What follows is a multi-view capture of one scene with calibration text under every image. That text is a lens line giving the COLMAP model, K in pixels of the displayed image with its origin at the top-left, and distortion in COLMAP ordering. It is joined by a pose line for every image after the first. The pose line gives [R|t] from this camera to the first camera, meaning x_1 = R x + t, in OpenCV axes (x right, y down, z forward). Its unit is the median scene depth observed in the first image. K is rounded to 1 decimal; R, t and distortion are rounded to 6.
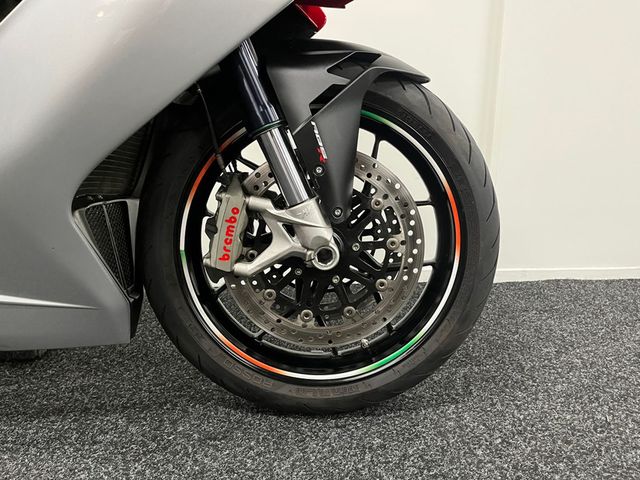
lens RADIAL K [[484.0, 0, 326.4], [0, 484.0, 241.4], [0, 0, 1]] dist [0.072653, -0.095744]
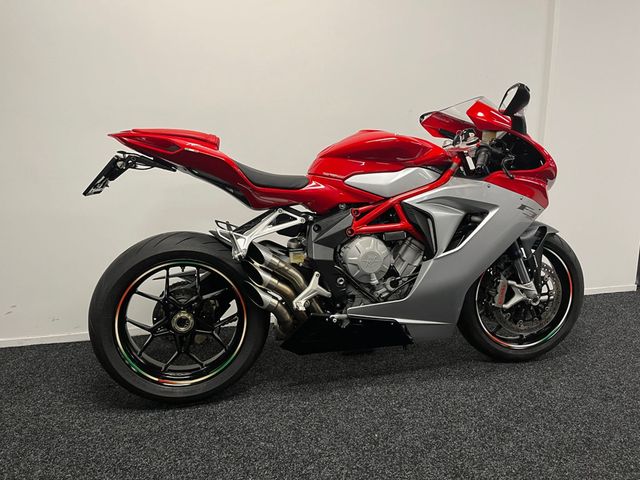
lens RADIAL K [[484.0, 0, 320.1], [0, 484.0, 234.4], [0, 0, 1]] dist [0.072653, -0.095744]
pose [[0.989834, -0.042552, 0.135716, -1.453830], [0.046379, 0.998607, -0.025159, -0.305121], [-0.134456, 0.031198, 0.990428, -1.491118]]
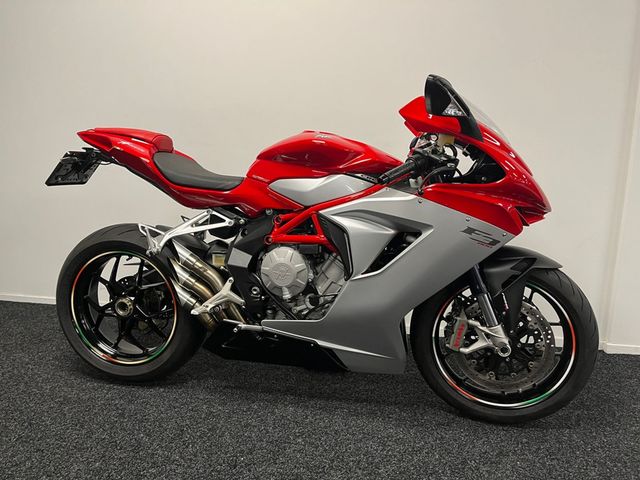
lens RADIAL K [[484.0, 0, 318.4], [0, 484.0, 239.1], [0, 0, 1]] dist [0.072653, -0.095744]
pose [[0.958361, 0.056624, -0.279889, -0.198474], [-0.061126, 0.998103, -0.007374, -0.367762], [0.278941, 0.024175, 0.960004, -1.248137]]
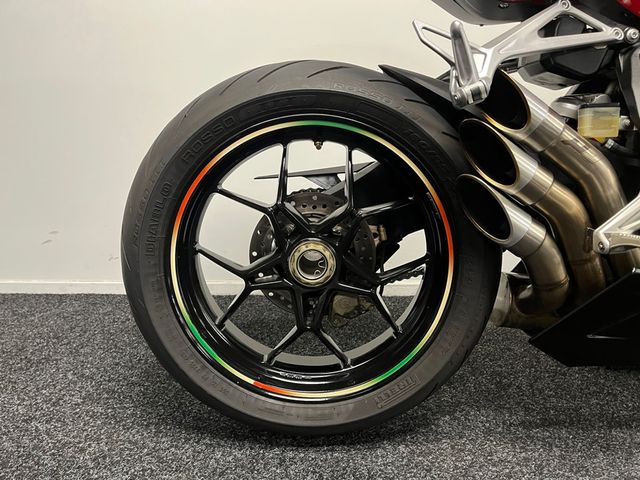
lens RADIAL K [[484.0, 0, 323.6], [0, 484.0, 240.4], [0, 0, 1]] dist [0.072653, -0.095744]
pose [[0.997413, 0.019930, -0.069070, -1.701479], [-0.019002, 0.999720, 0.014071, -0.048763], [0.069331, -0.012722, 0.997513, -0.166552]]
